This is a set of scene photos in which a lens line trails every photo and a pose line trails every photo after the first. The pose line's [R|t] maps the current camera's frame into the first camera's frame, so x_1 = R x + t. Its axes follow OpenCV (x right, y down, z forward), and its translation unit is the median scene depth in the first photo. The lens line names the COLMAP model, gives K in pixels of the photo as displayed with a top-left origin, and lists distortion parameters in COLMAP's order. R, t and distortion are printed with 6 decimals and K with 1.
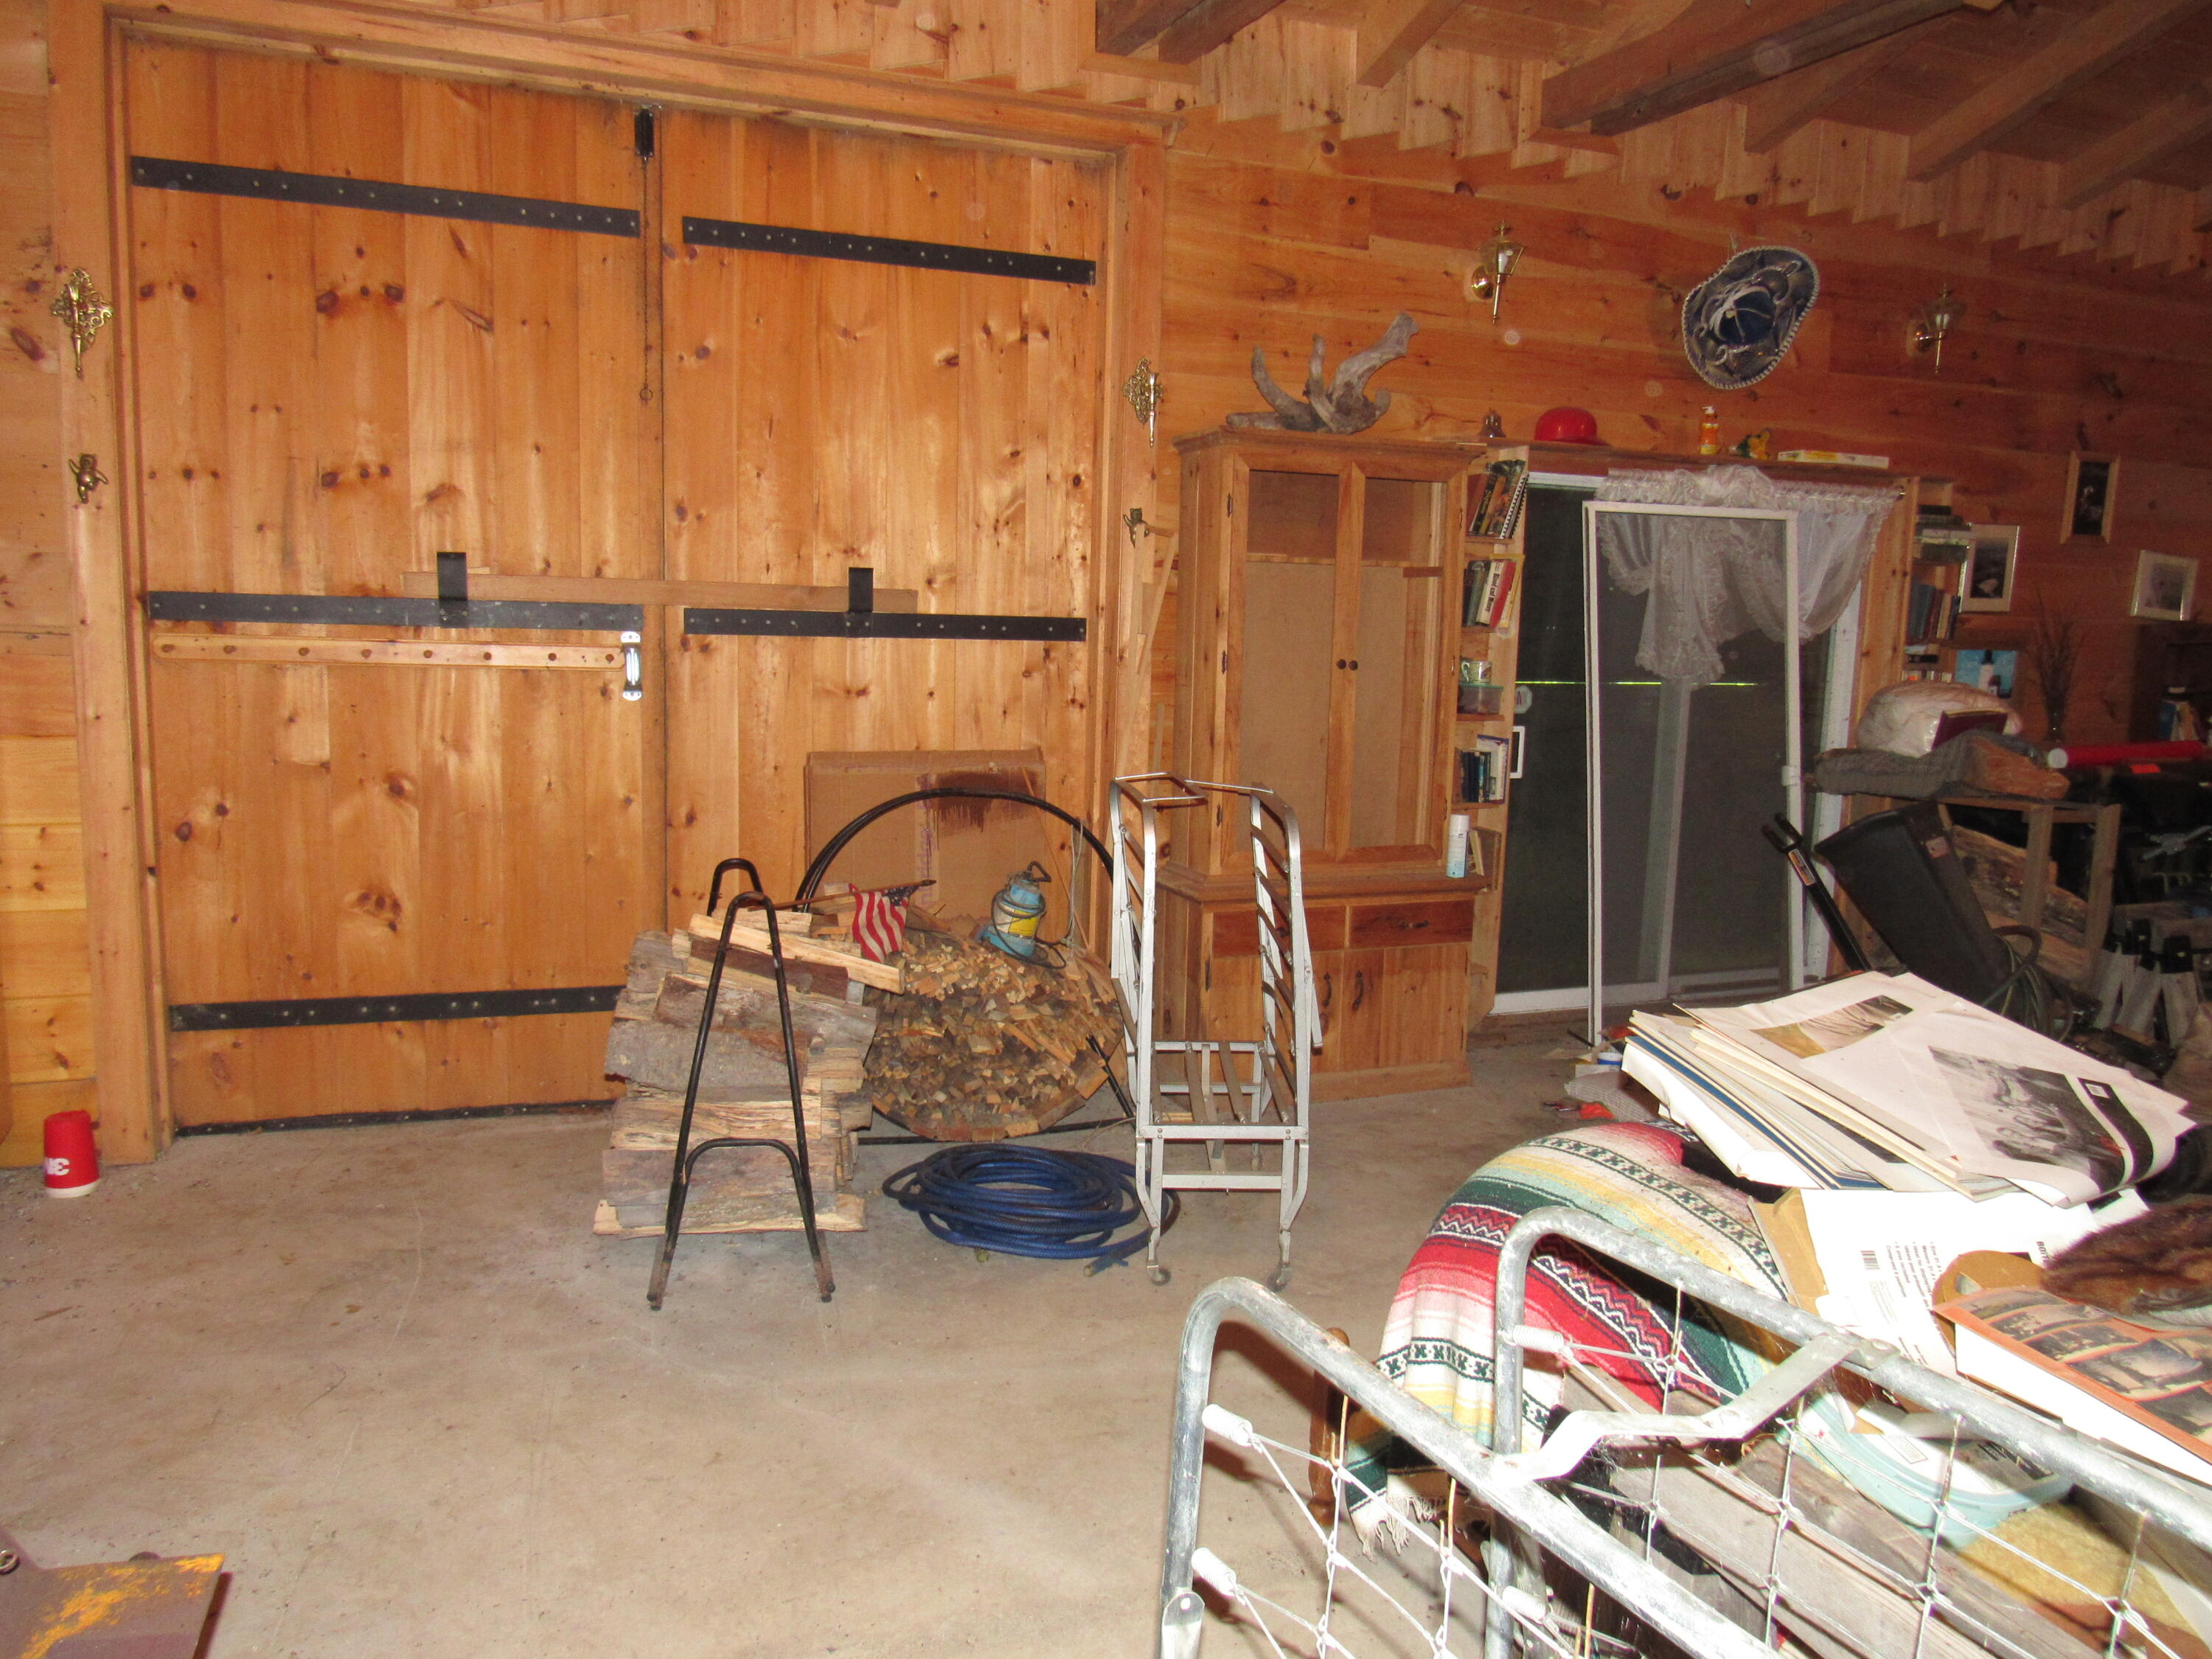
lens RADIAL K [[1591.1, 0, 1106.0], [0, 1591.1, 829.5], [0, 0, 1]] dist [-0.021265, -0.001681]
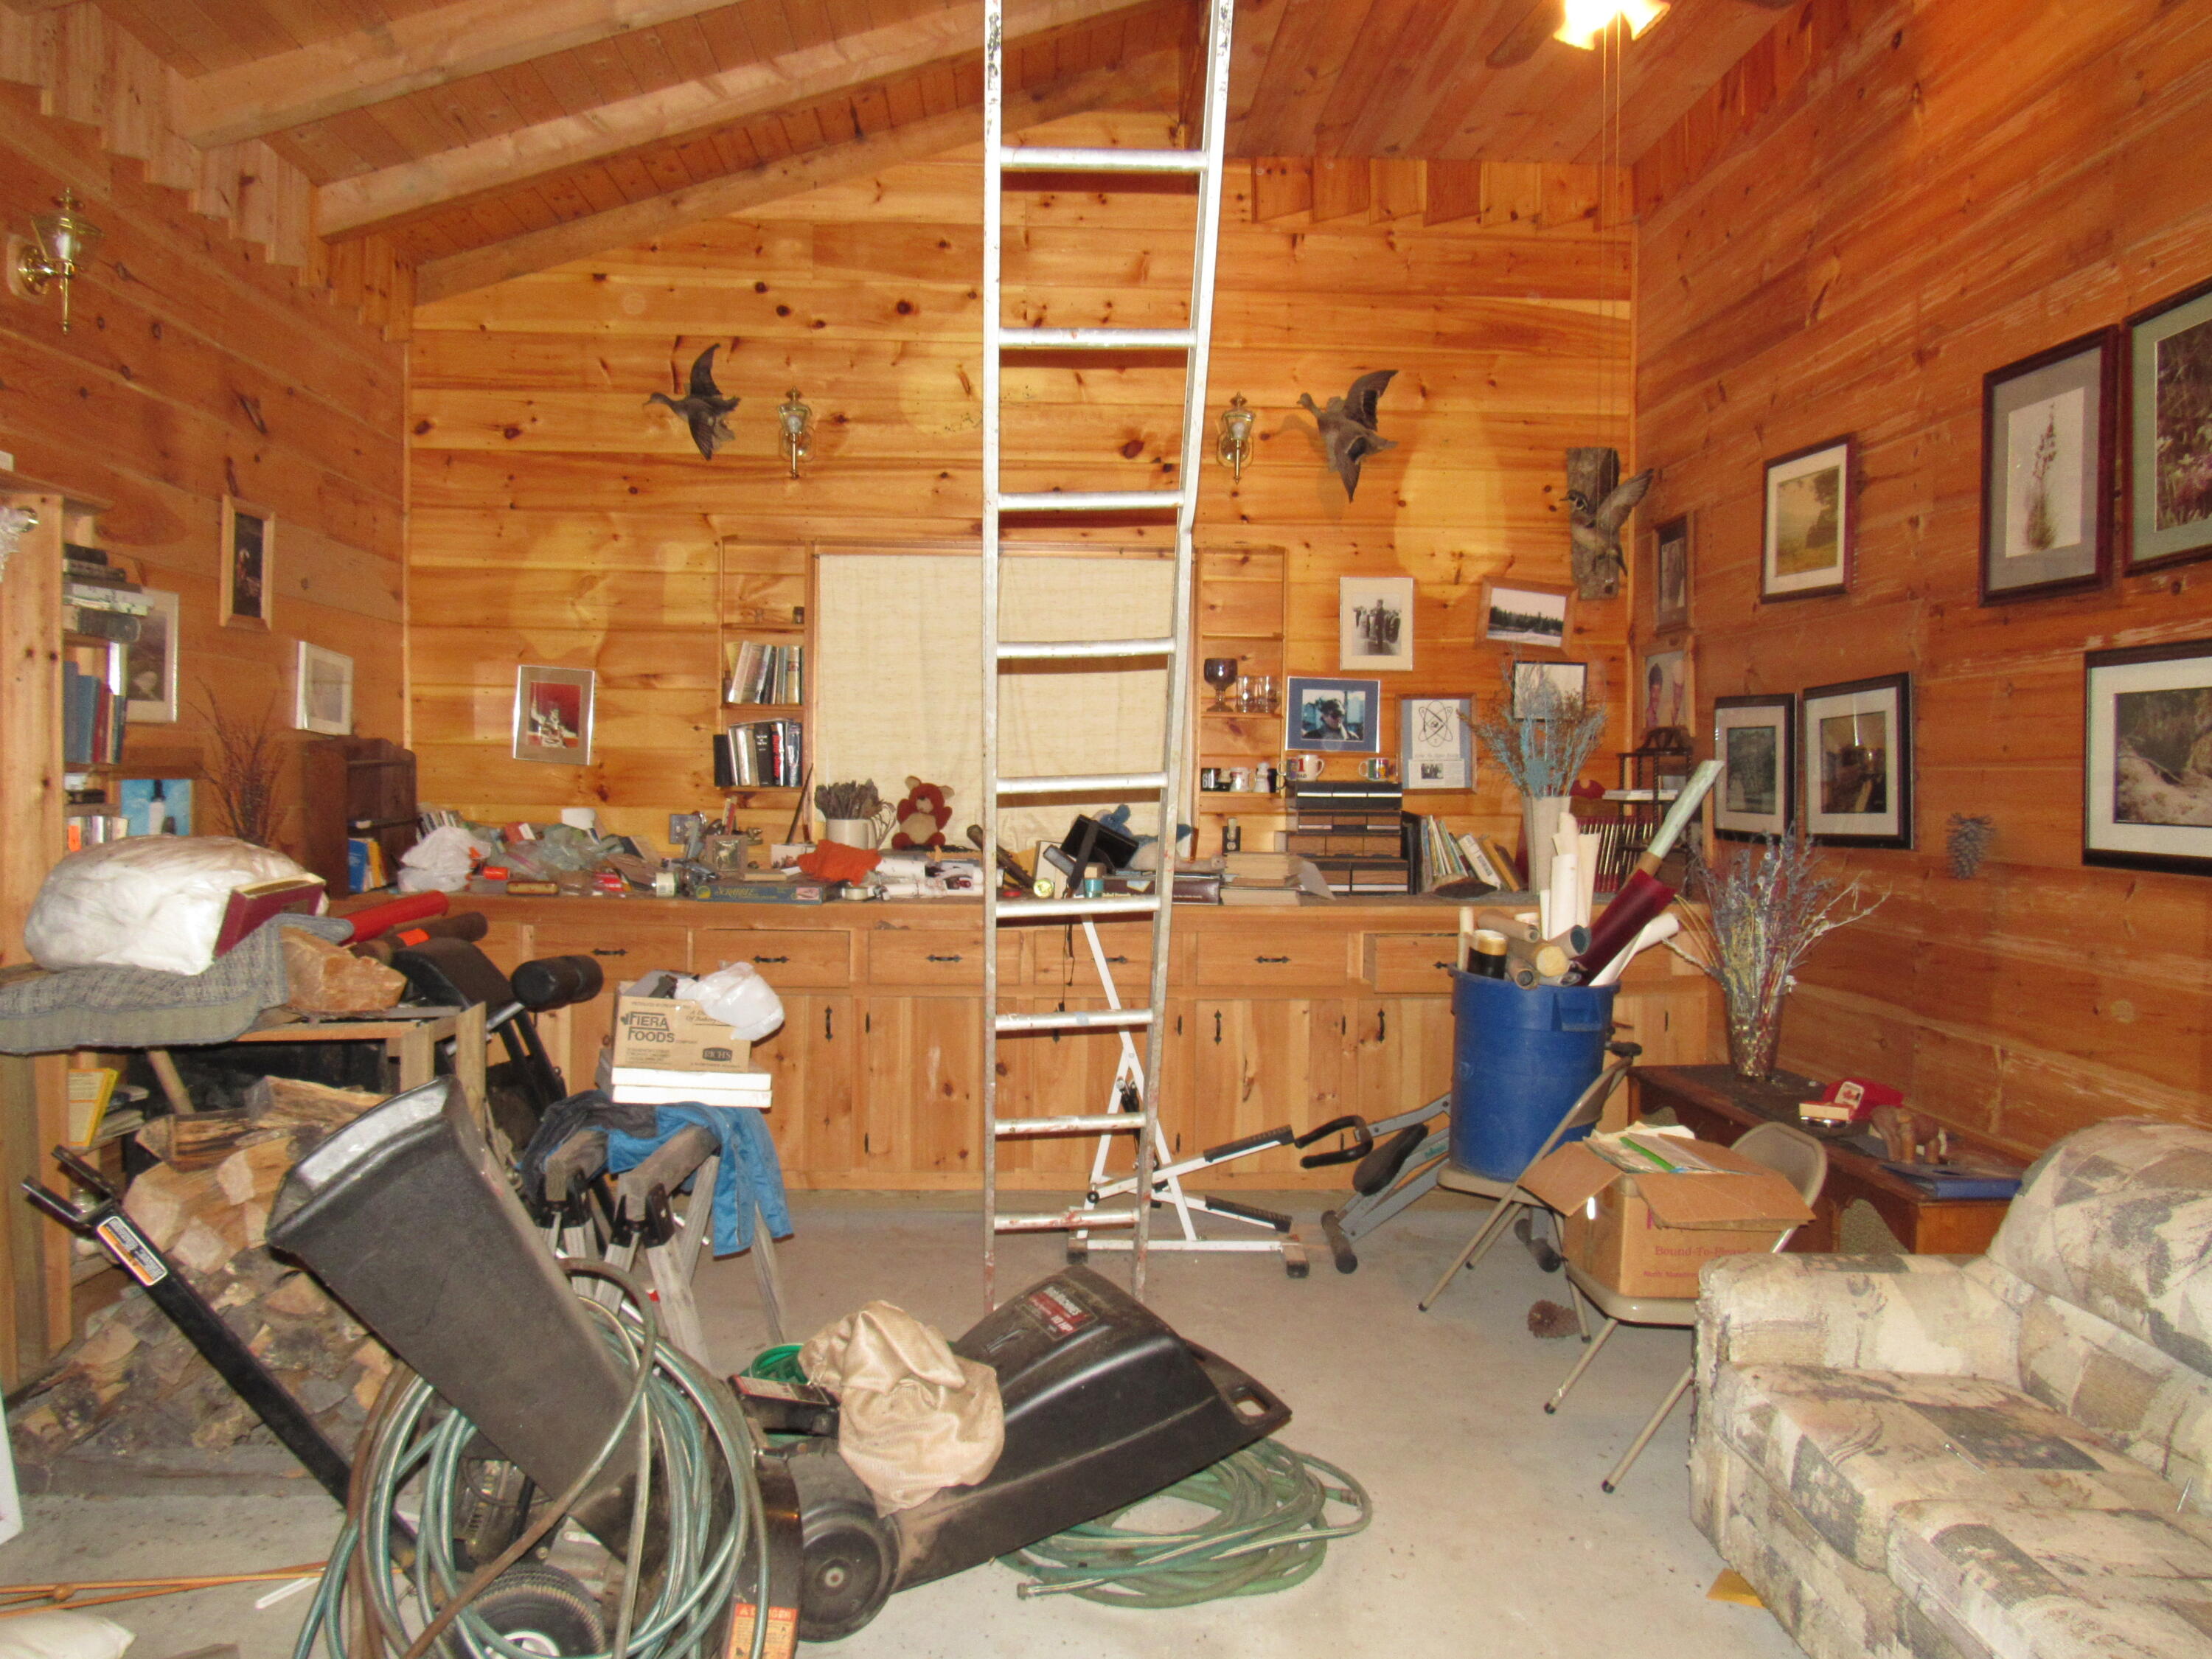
lens RADIAL K [[1591.1, 0, 1106.0], [0, 1591.1, 829.5], [0, 0, 1]] dist [-0.021265, -0.001681]
pose [[0.334786, -0.051333, 0.940895, 0.076238], [0.118808, 0.992846, 0.011894, -0.055582], [-0.934774, 0.107804, 0.338489, 0.424982]]
